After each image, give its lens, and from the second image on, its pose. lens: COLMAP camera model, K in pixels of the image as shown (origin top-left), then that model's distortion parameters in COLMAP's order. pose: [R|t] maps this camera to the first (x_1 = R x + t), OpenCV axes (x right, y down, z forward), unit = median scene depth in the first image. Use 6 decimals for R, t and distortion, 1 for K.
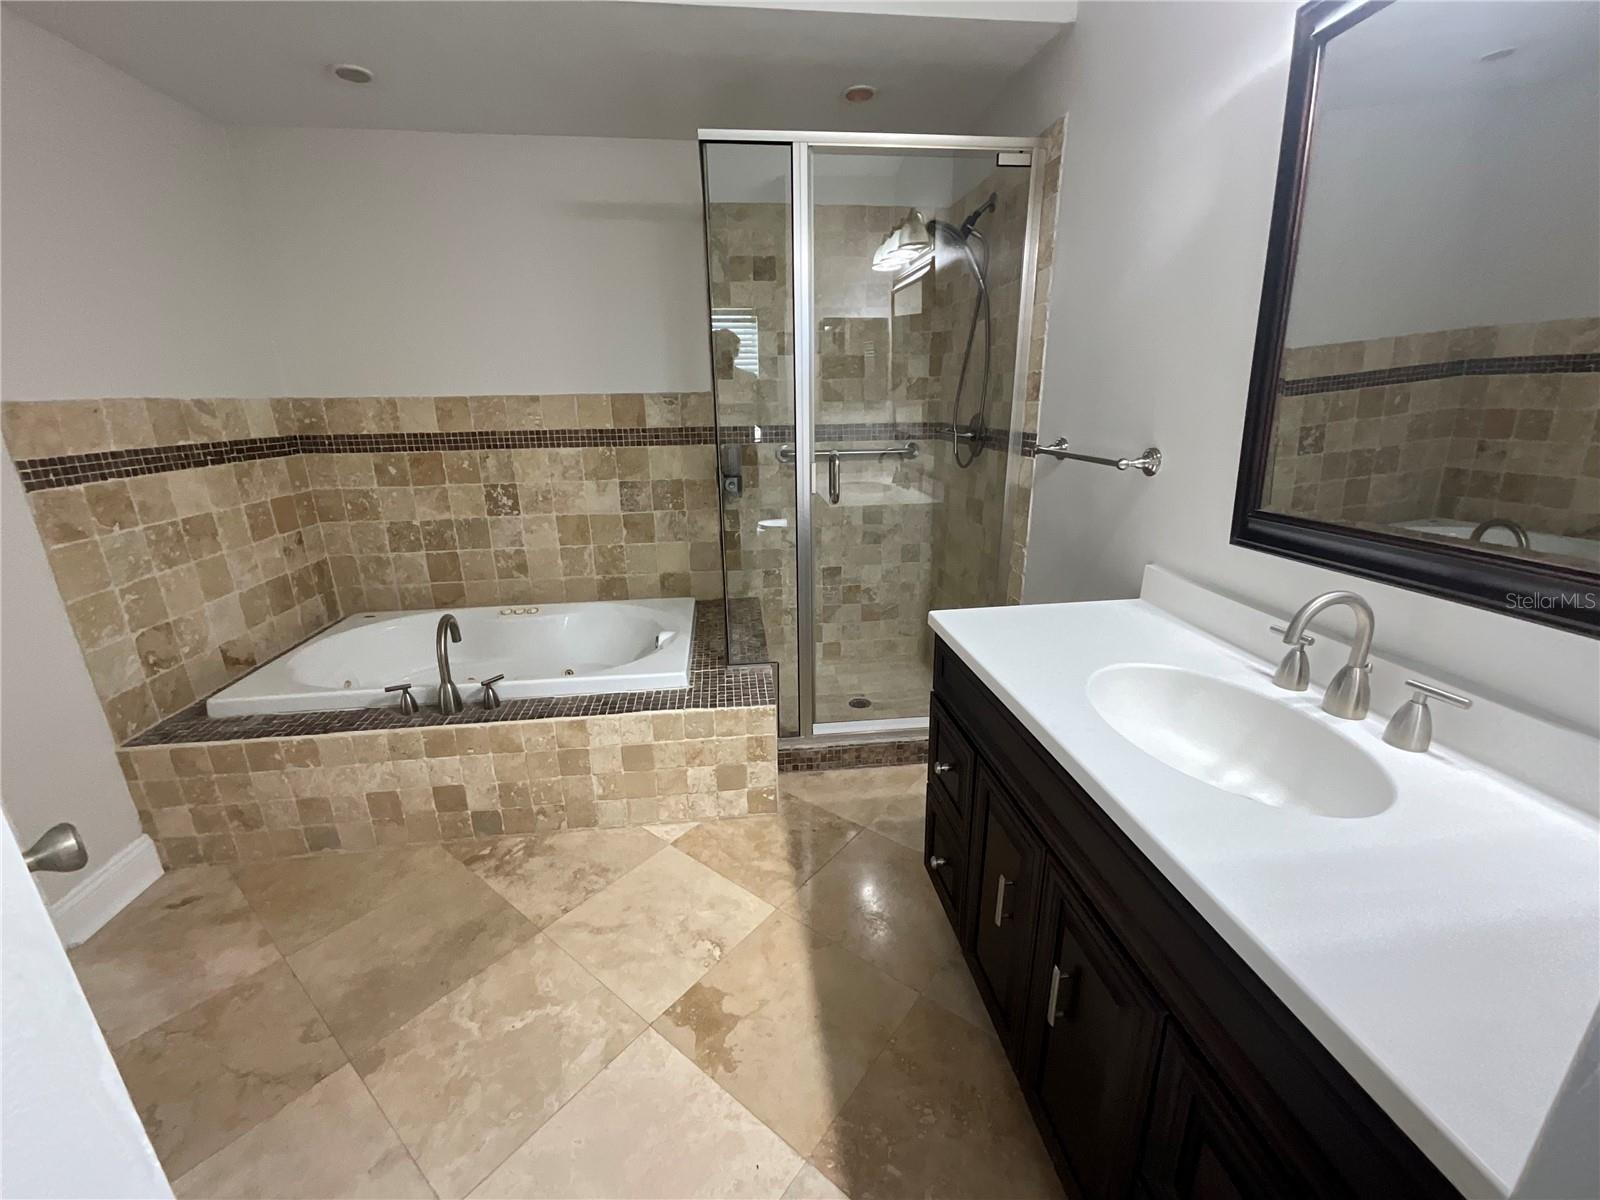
lens RADIAL K [[649.5, 0, 805.0], [0, 649.5, 603.1], [0, 0, 1]] dist [0.002796, -0.000541]
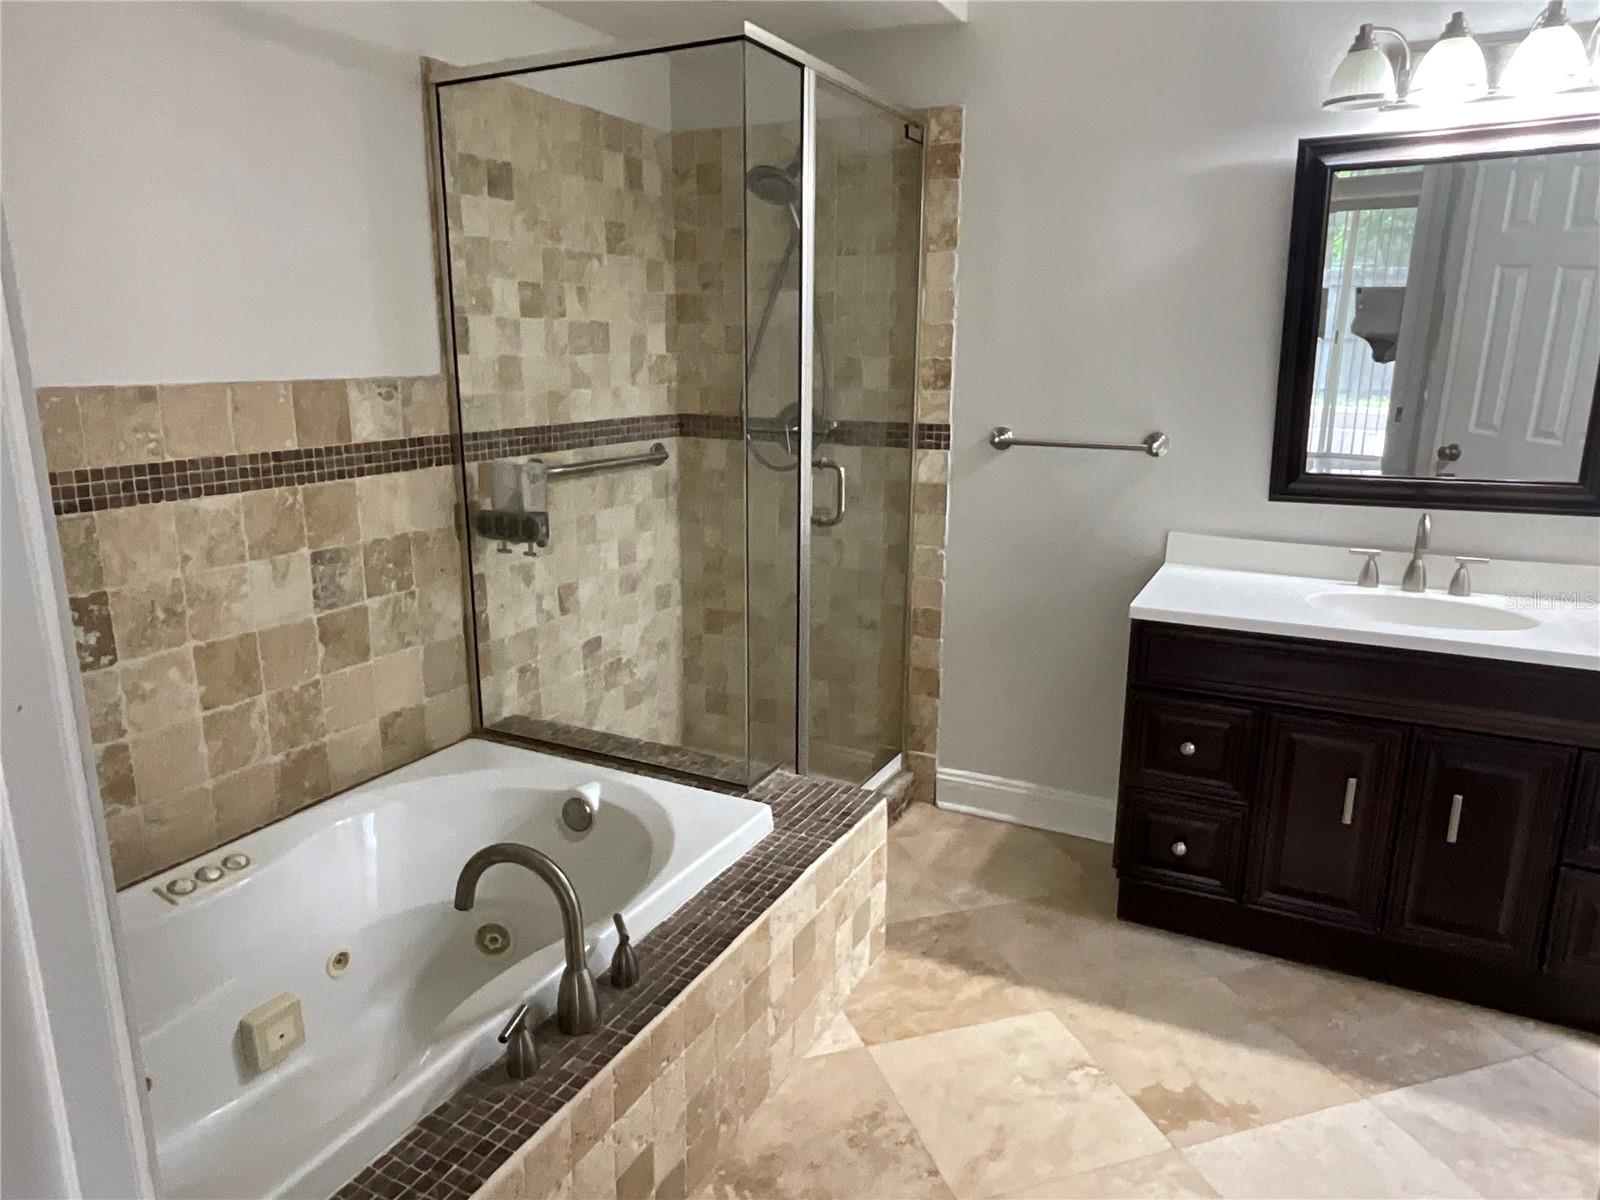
lens RADIAL K [[1021.2, 0, 799.6], [0, 1021.2, 610.5], [0, 0, 1]] dist [-0.010650, -0.005304]
pose [[0.568797, -0.188004, 0.800702, -0.725402], [0.240236, 0.969047, 0.056874, -0.102042], [-0.786611, 0.160008, 0.596357, 0.256894]]
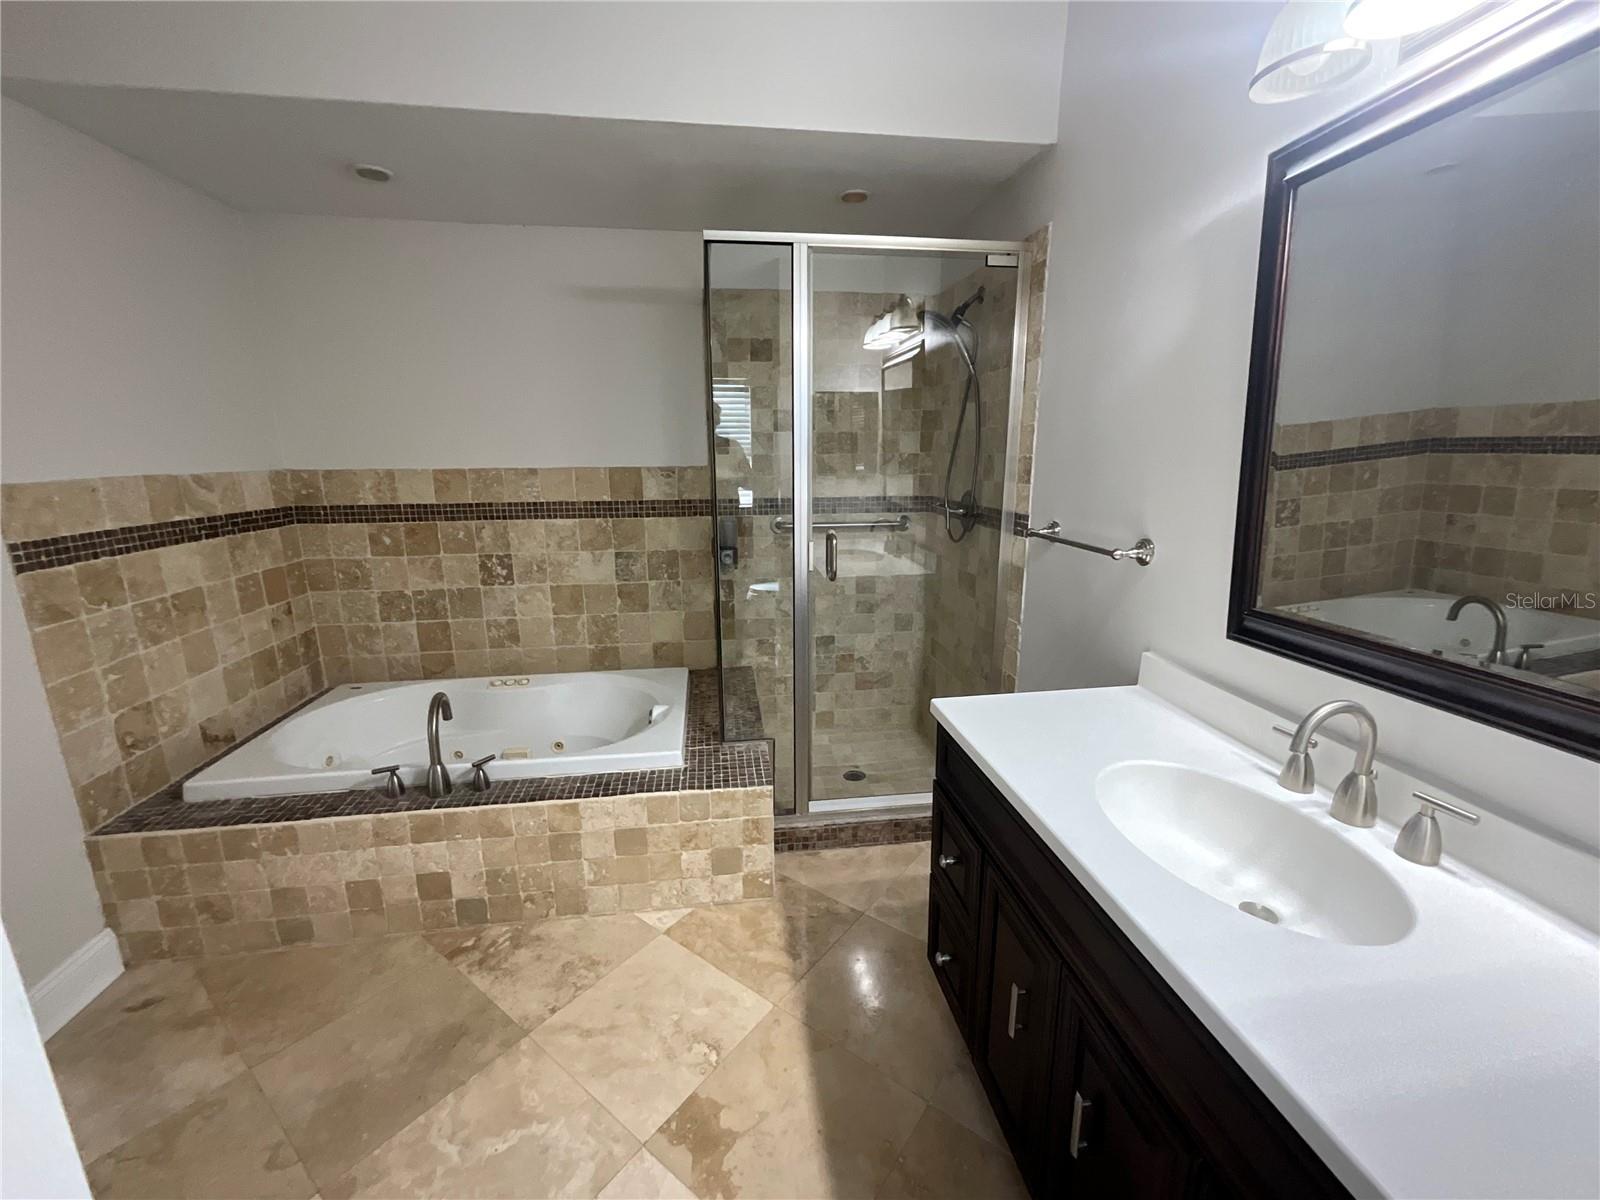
lens RADIAL K [[649.5, 0, 804.5], [0, 649.5, 604.1], [0, 0, 1]] dist [0.002796, -0.000541]
pose [[0.999770, 0.003268, 0.021196, -0.013739], [-0.001605, 0.996952, -0.078006, -0.029387], [-0.021386, 0.077954, 0.996728, -0.002356]]
